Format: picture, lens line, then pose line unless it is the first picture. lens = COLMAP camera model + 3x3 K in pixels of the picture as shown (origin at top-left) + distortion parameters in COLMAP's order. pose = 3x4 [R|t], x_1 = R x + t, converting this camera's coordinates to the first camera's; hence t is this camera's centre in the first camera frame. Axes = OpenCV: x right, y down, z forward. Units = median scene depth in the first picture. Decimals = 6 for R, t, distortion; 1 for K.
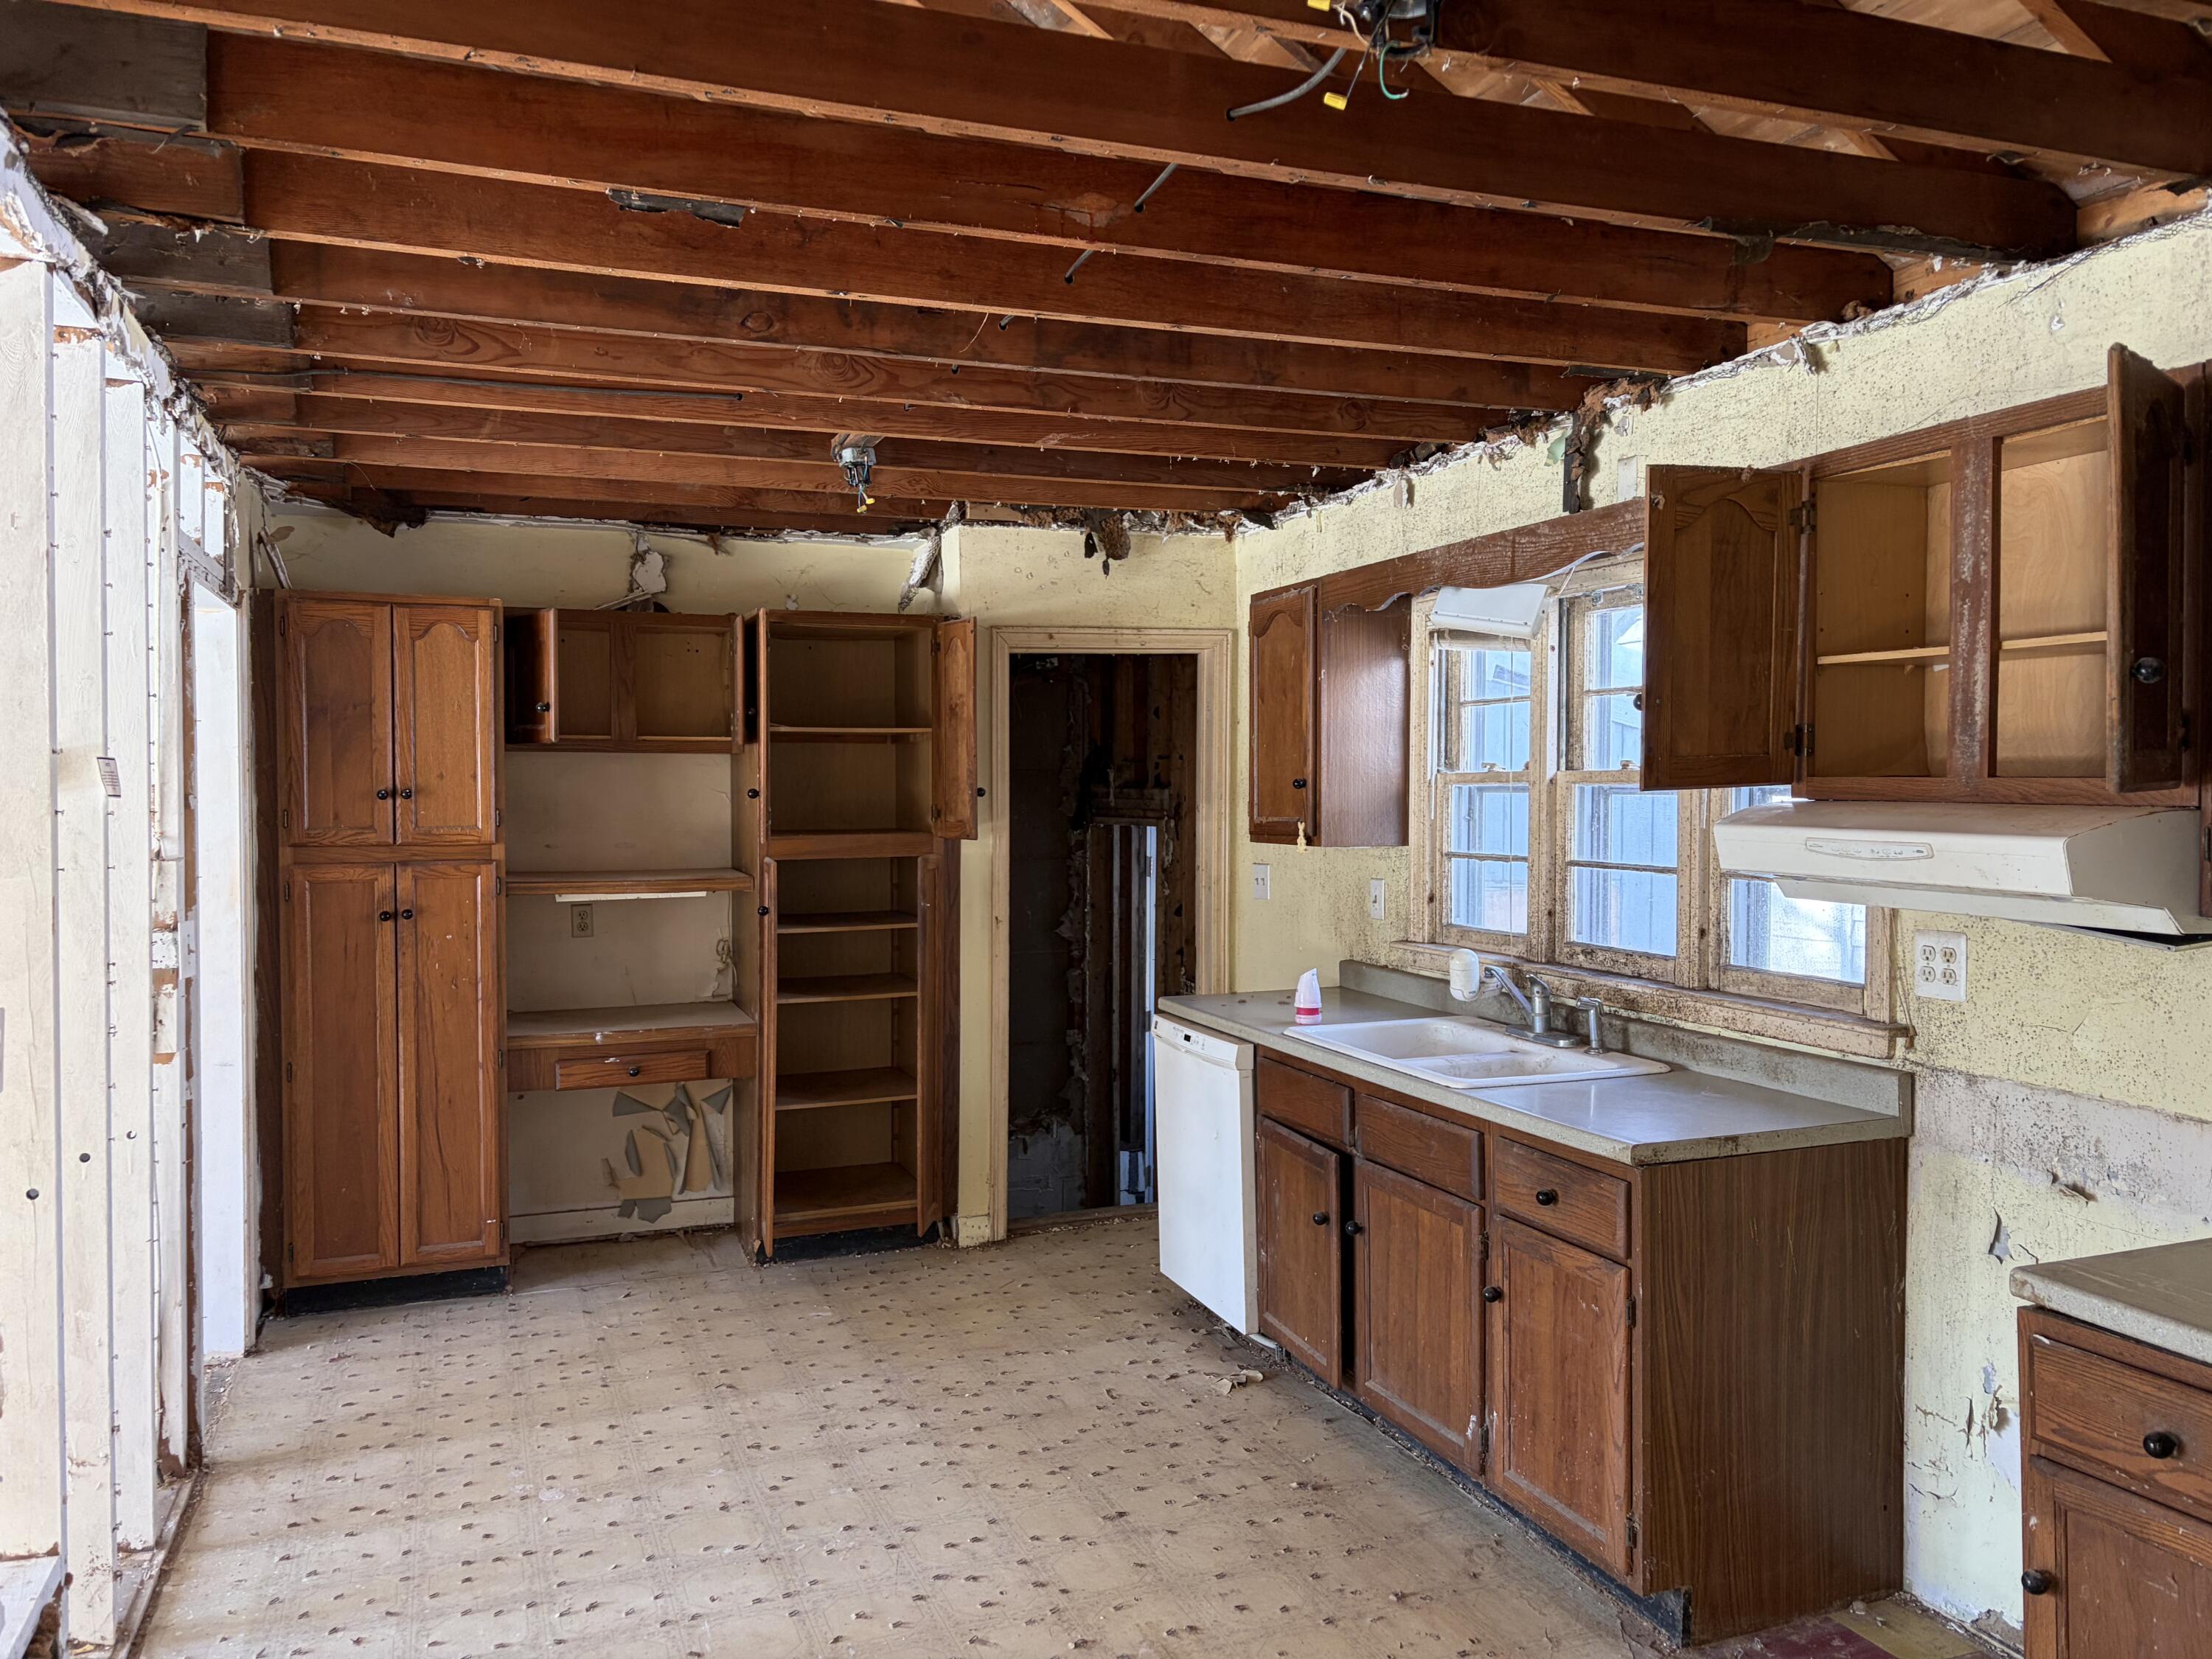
lens RADIAL K [[1671.9, 0, 1098.8], [0, 1671.9, 843.5], [0, 0, 1]] dist [0.037407, -0.019231]
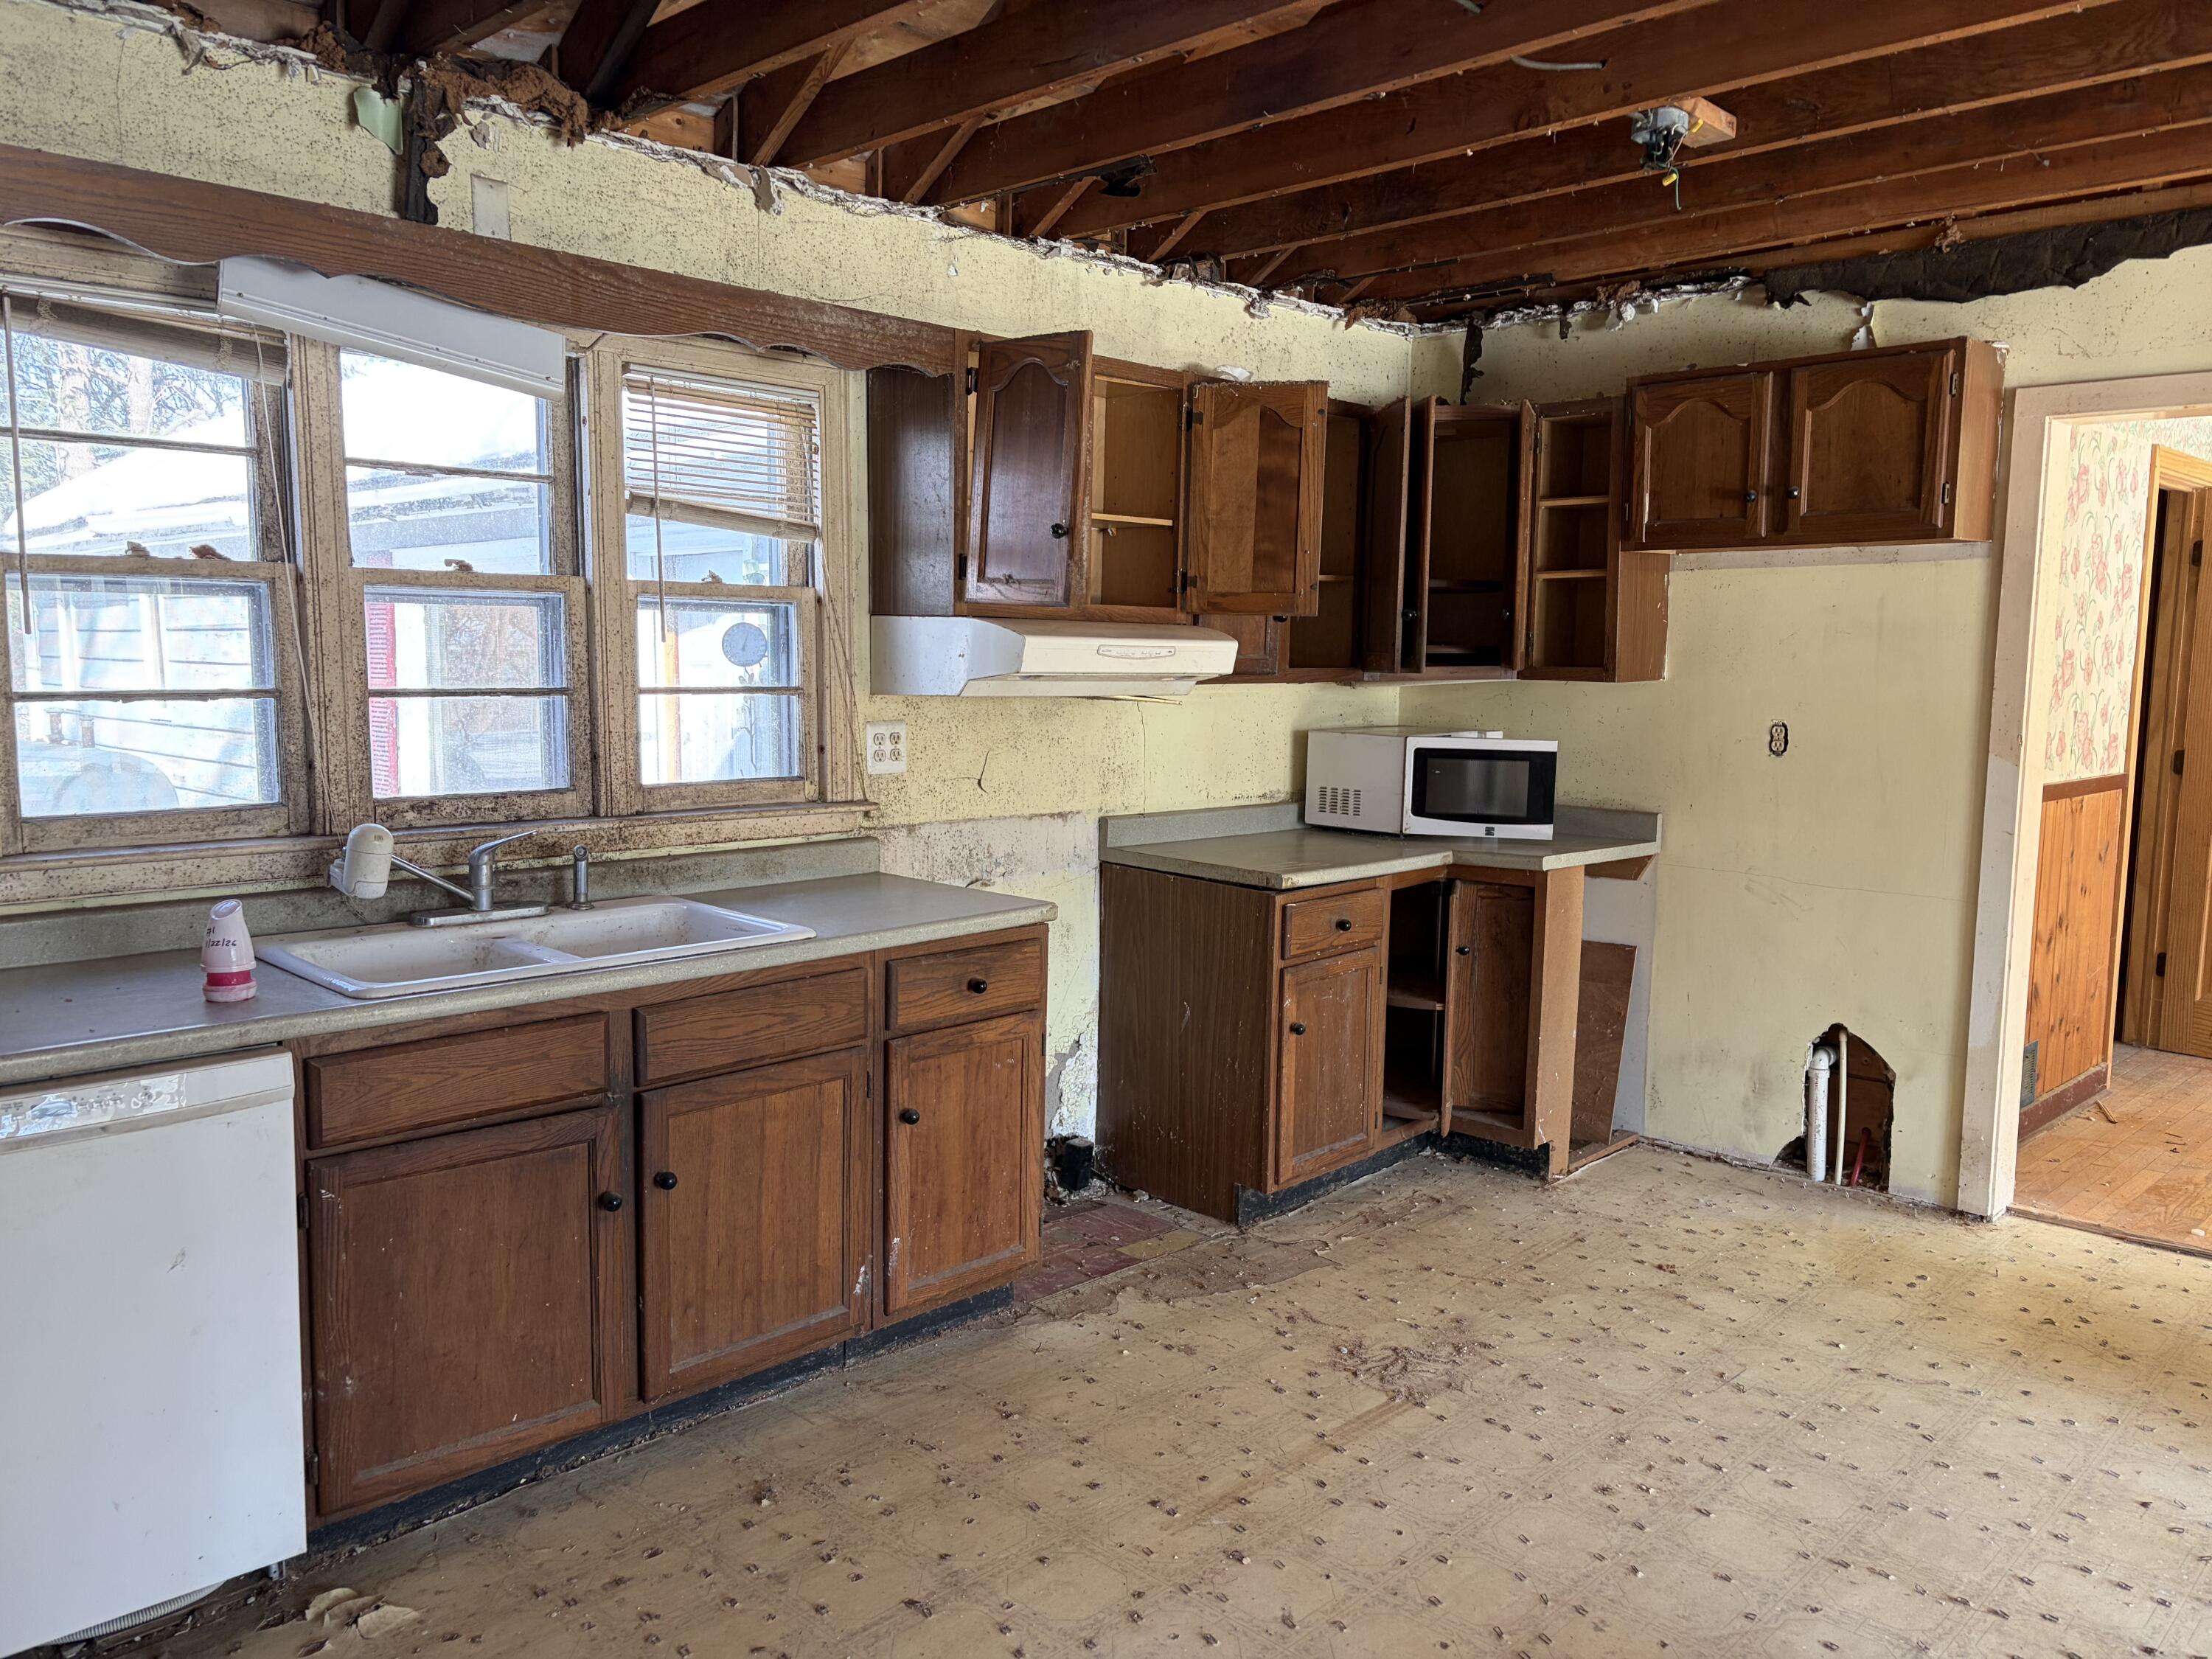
lens RADIAL K [[1671.9, 0, 1136.7], [0, 1671.9, 850.8], [0, 0, 1]] dist [0.037407, -0.019231]
pose [[-0.428736, -0.113590, 0.896260, -0.681400], [0.019594, 0.990662, 0.134928, -0.016314], [-0.903217, 0.075410, -0.422507, 1.277210]]
